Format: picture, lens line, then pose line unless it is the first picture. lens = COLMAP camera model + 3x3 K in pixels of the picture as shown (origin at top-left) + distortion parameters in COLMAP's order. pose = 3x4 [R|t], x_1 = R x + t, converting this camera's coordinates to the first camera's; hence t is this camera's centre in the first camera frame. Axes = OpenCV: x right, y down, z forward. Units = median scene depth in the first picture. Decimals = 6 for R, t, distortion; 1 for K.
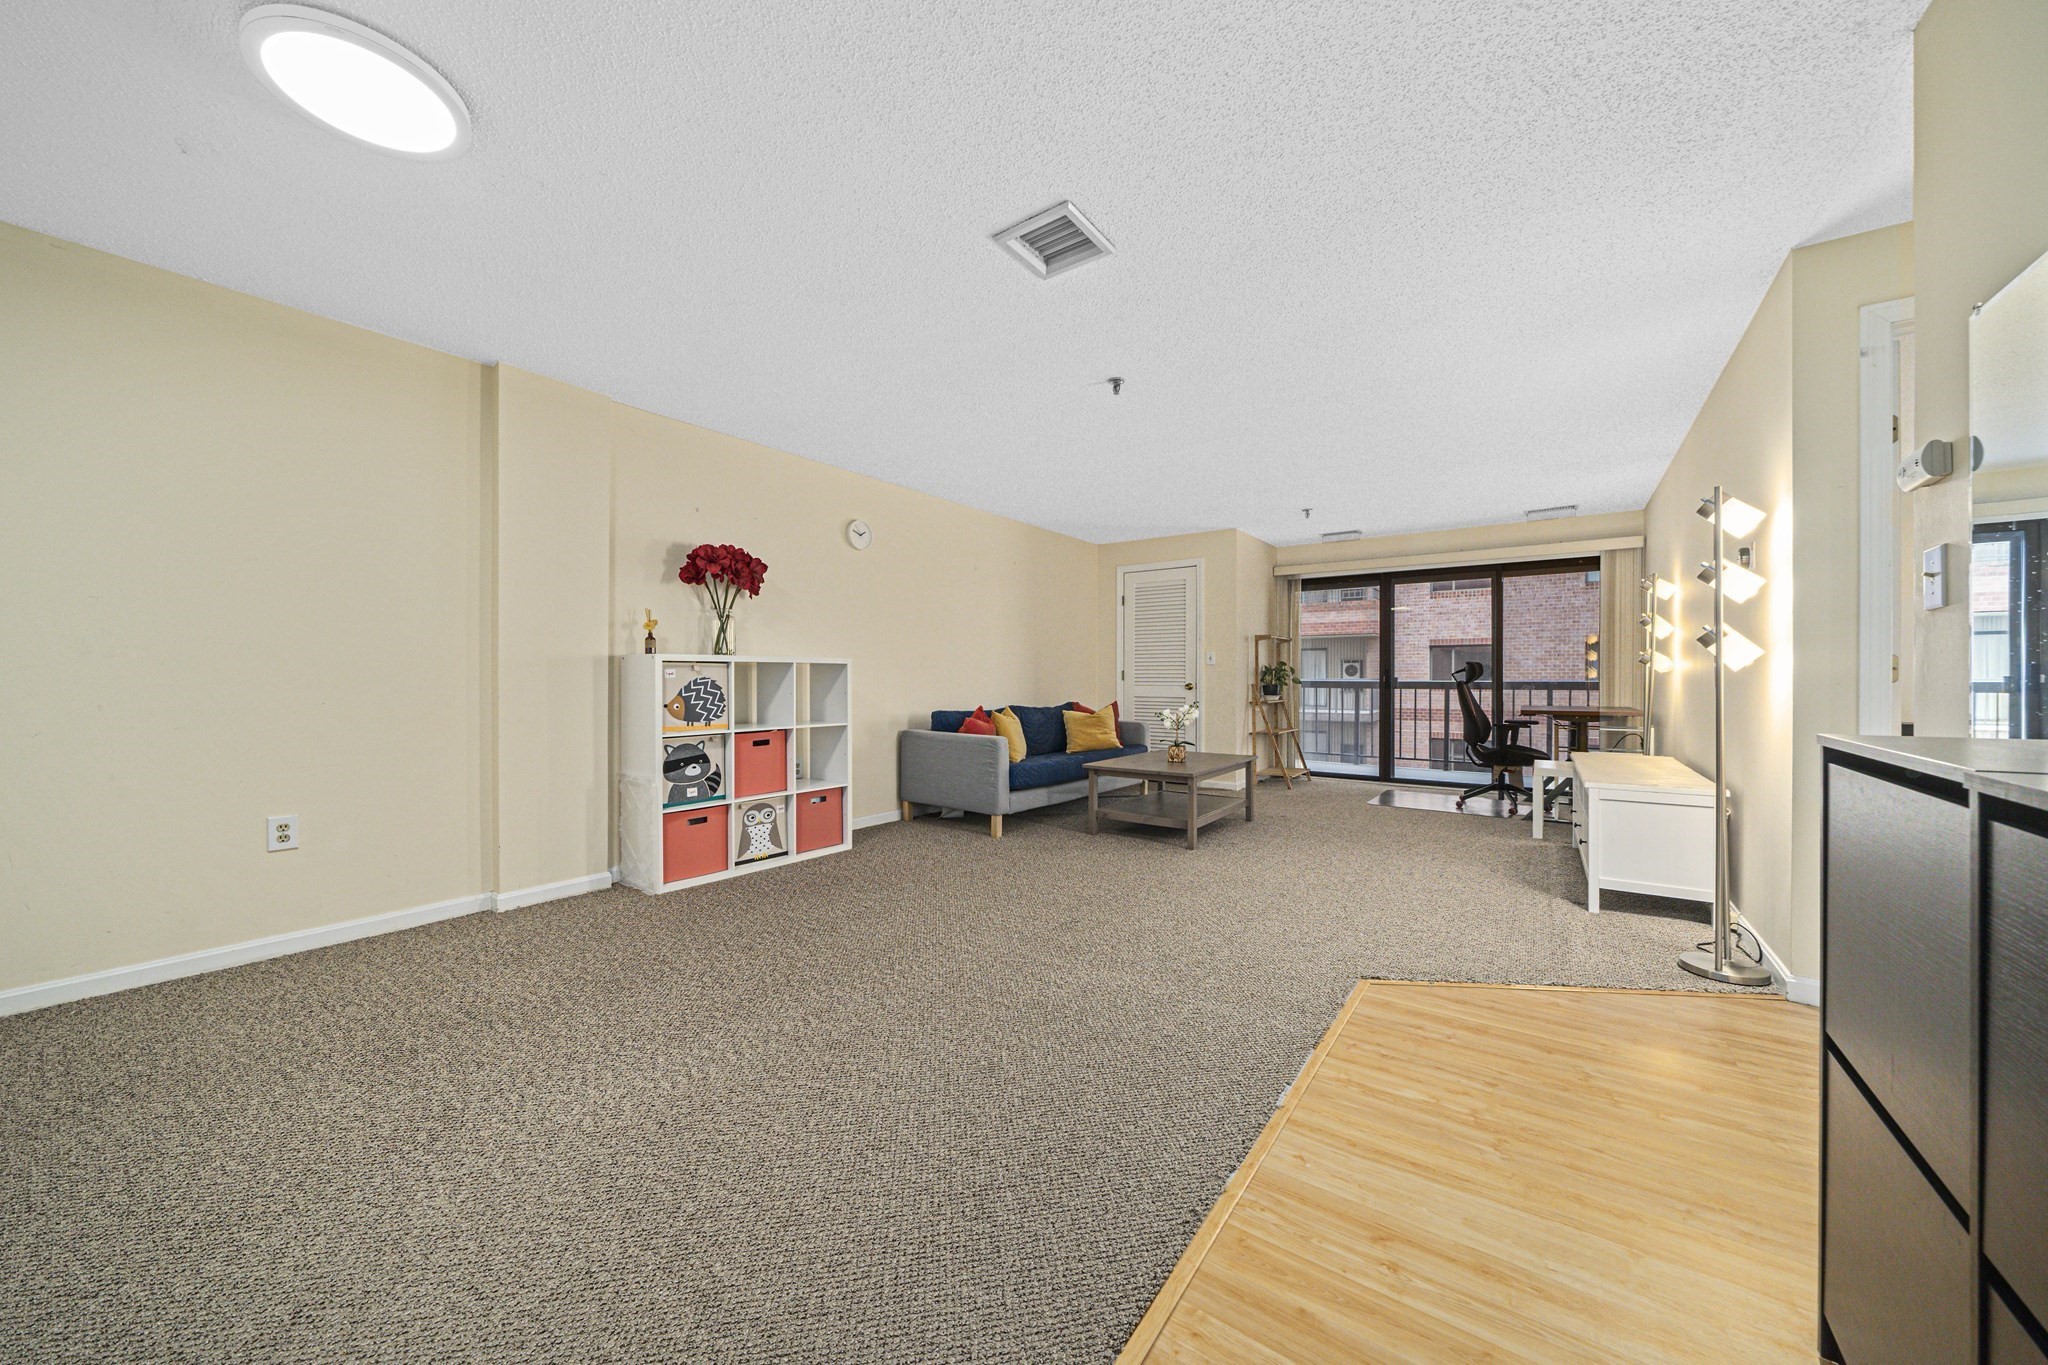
lens RADIAL K [[710.9, 0, 1020.5], [0, 710.9, 679.2], [0, 0, 1]] dist [-0.001202, -0.000085]
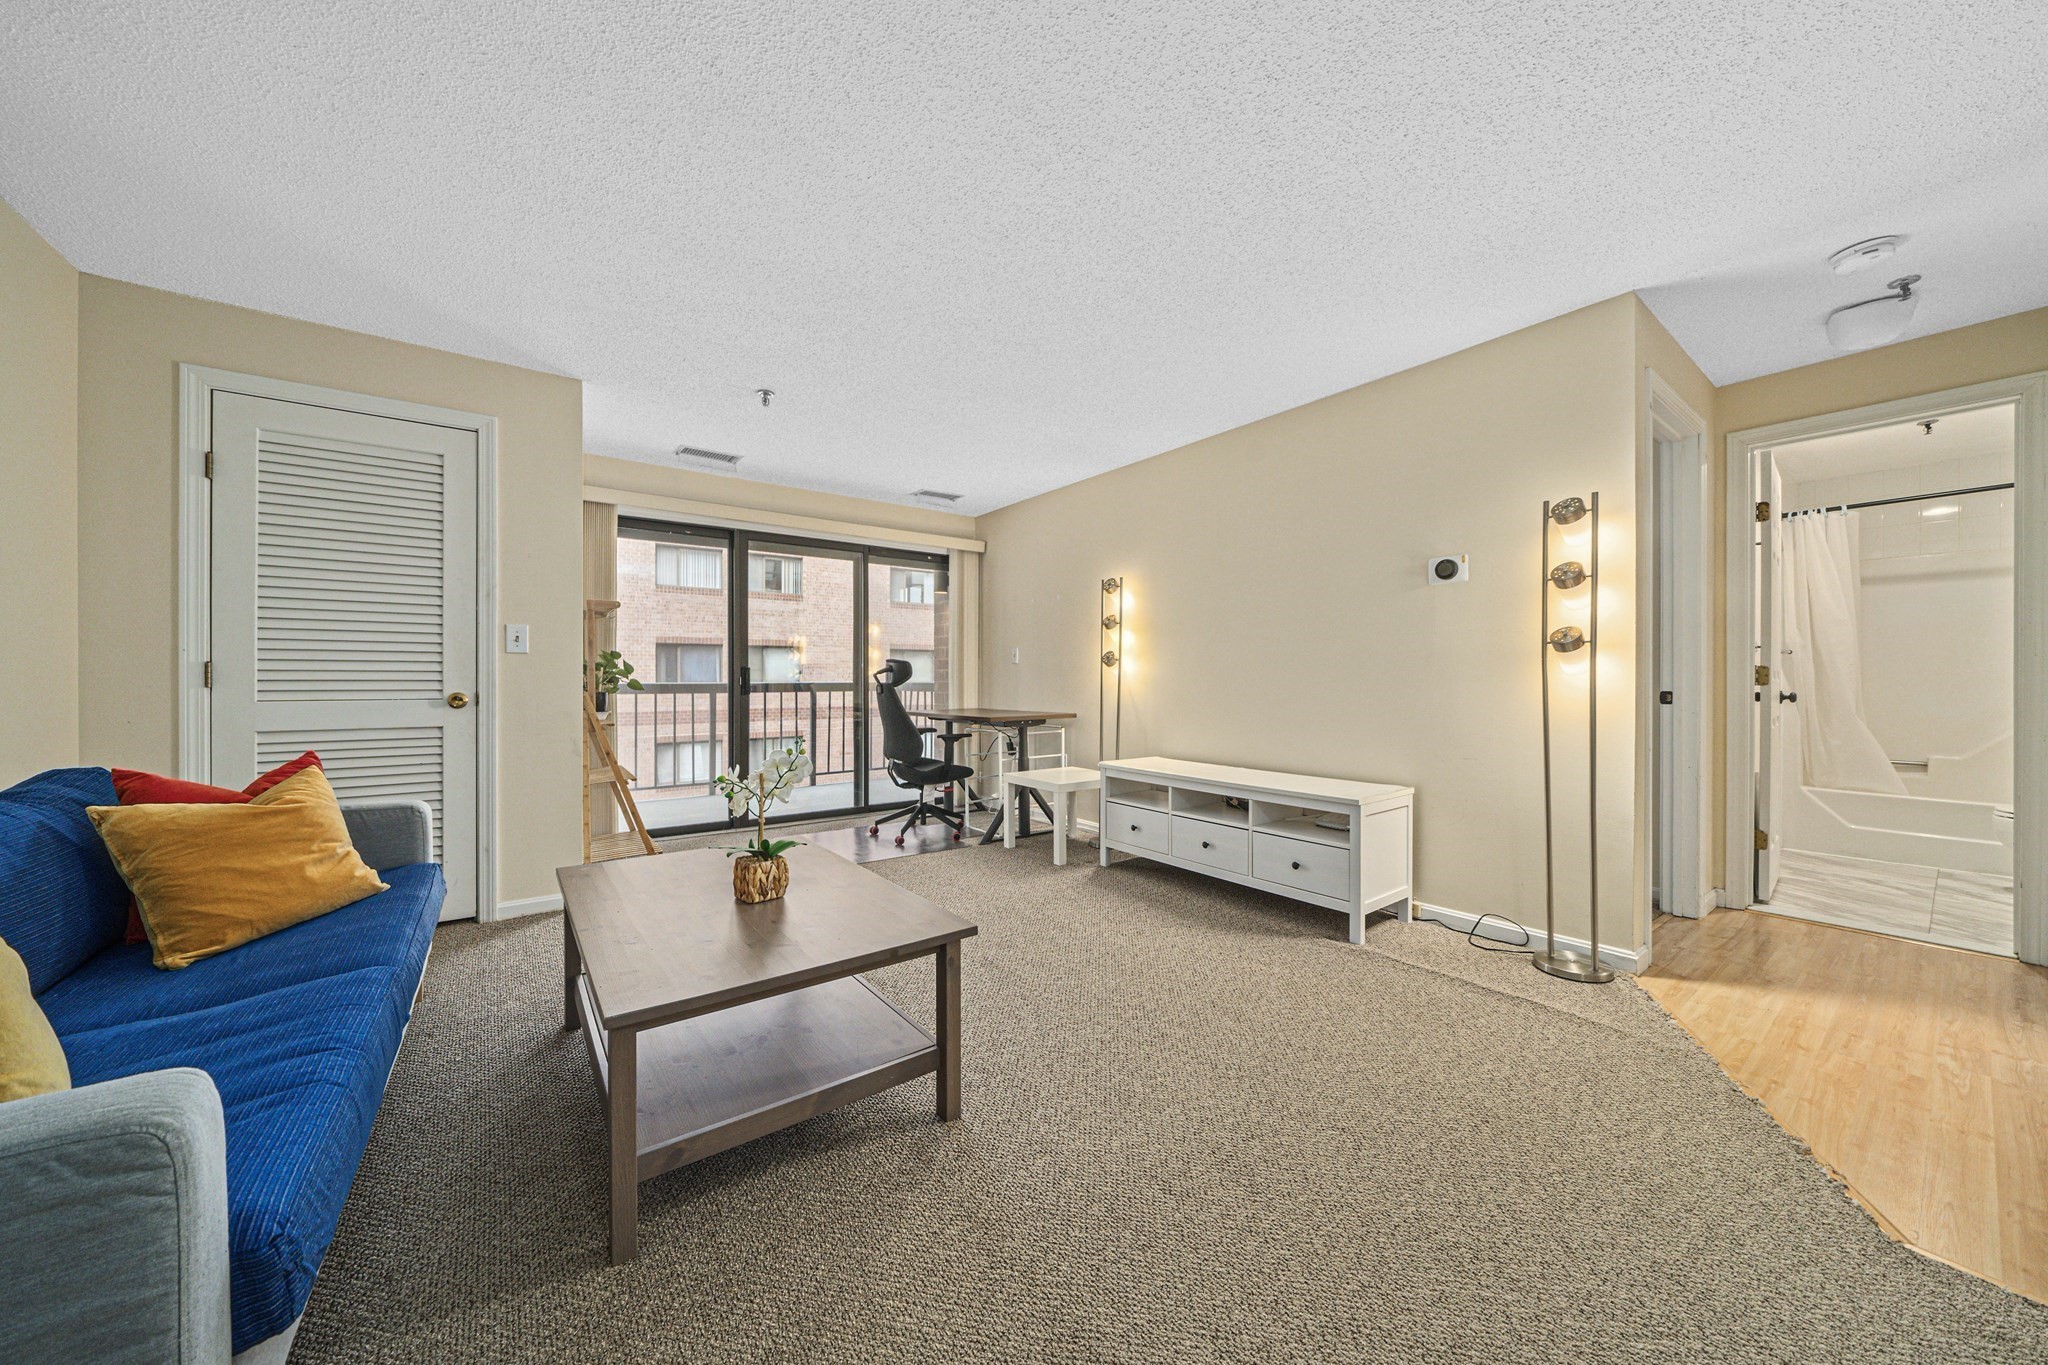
lens RADIAL K [[710.9, 0, 1020.5], [0, 710.9, 679.2], [0, 0, 1]] dist [-0.001202, -0.000085]
pose [[0.302703, -0.002626, 0.953081, -0.087045], [0.002216, 0.999995, 0.002052, -0.003184], [-0.953082, 0.001491, 0.302708, 0.602184]]
